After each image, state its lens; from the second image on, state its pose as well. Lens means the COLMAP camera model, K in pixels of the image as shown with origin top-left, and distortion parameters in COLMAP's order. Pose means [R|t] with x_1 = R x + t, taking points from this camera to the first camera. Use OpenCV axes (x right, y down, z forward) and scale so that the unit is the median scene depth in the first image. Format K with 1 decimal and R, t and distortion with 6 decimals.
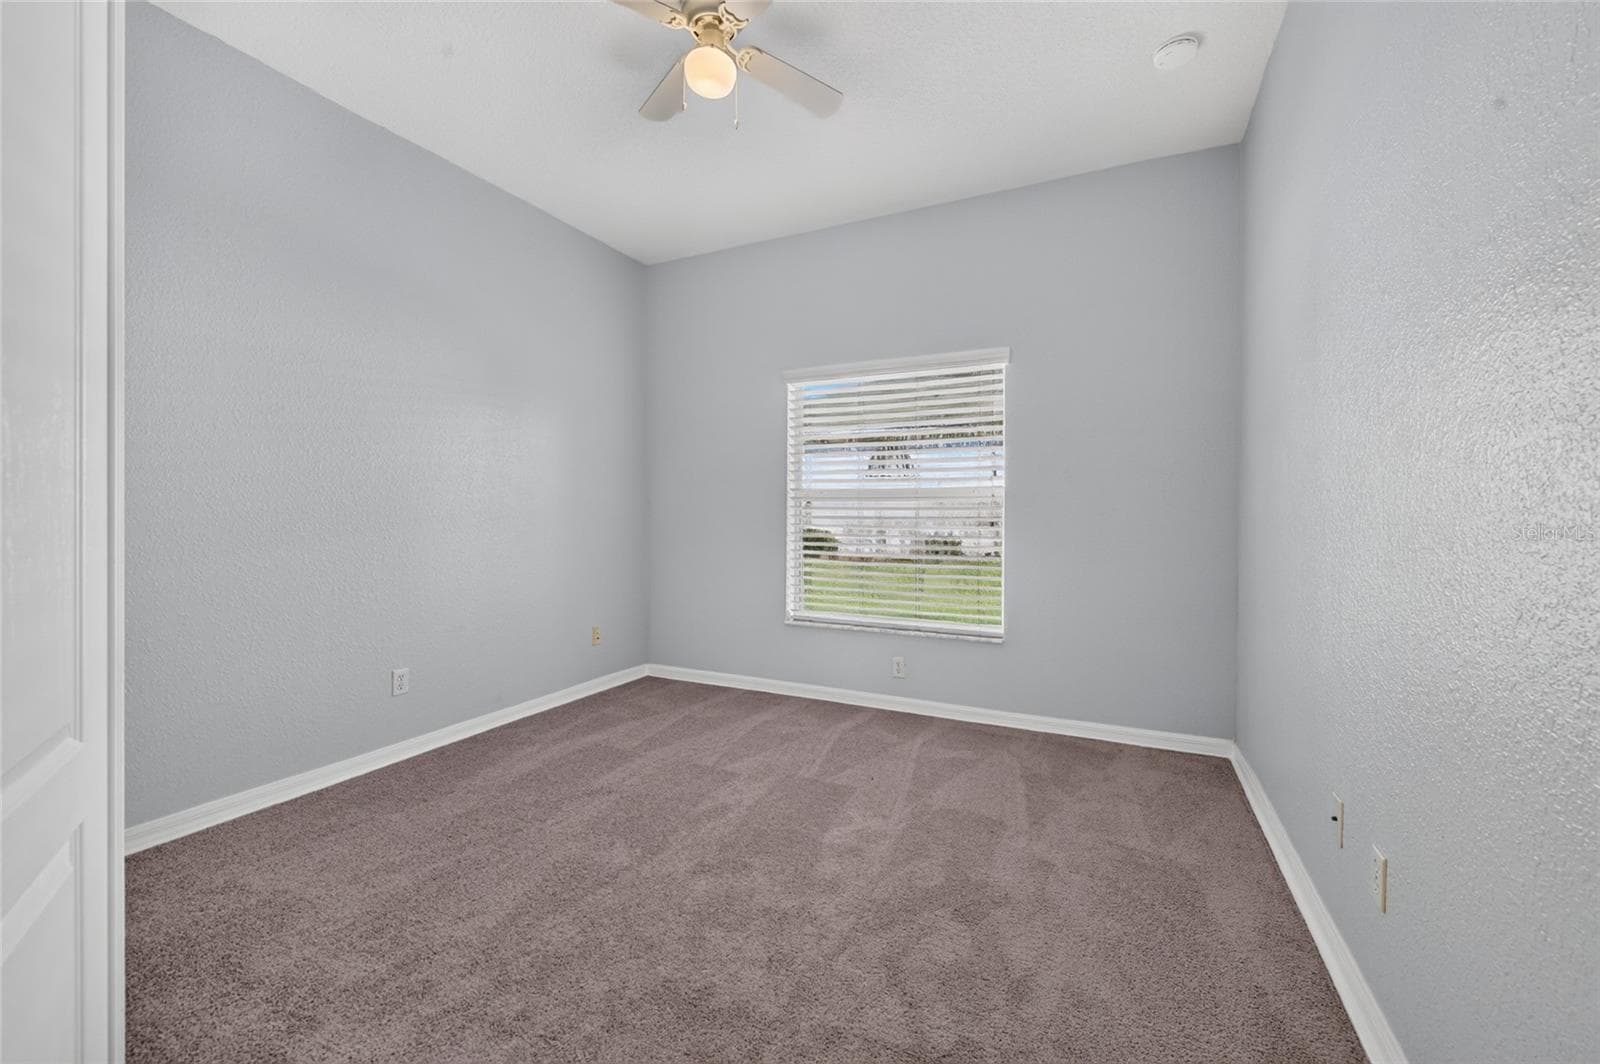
lens RADIAL K [[626.8, 0, 802.6], [0, 626.8, 522.8], [0, 0, 1]] dist [-0.002069, -0.000138]
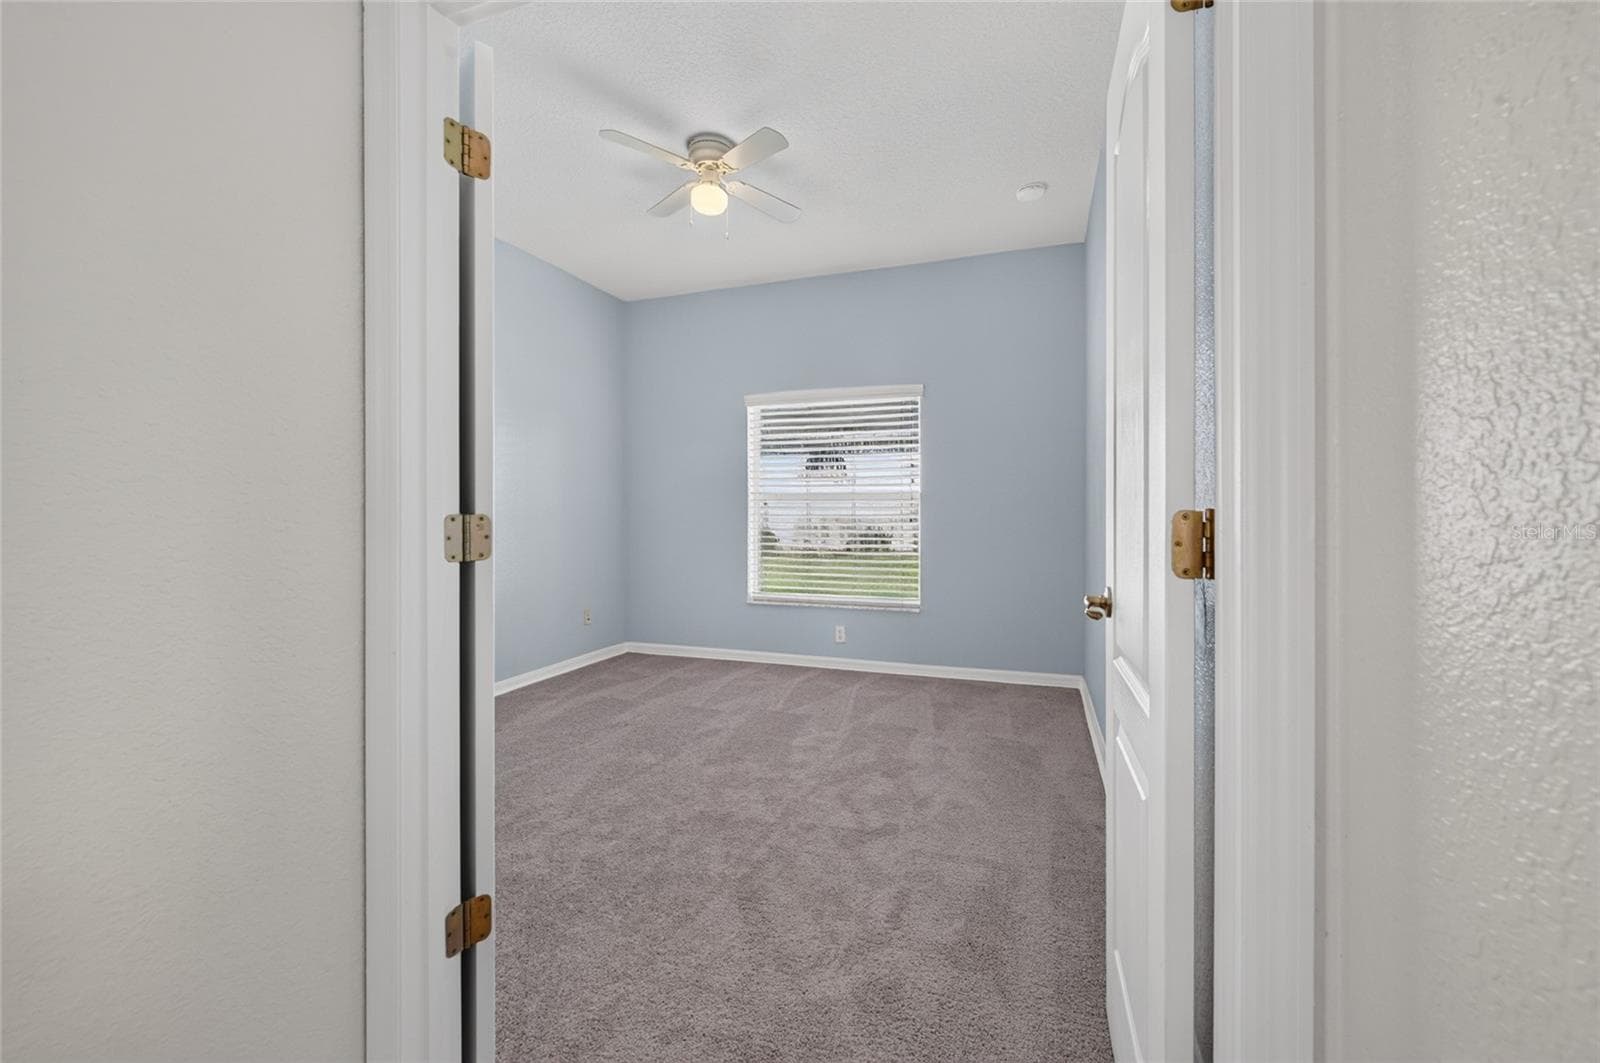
lens RADIAL K [[626.8, 0, 799.6], [0, 626.8, 524.6], [0, 0, 1]] dist [-0.002069, -0.000138]
pose [[0.994798, -0.007124, 0.101617, -0.076489], [0.006645, 0.999965, 0.005056, 0.004340], [-0.101650, -0.004355, 0.994811, -0.344737]]
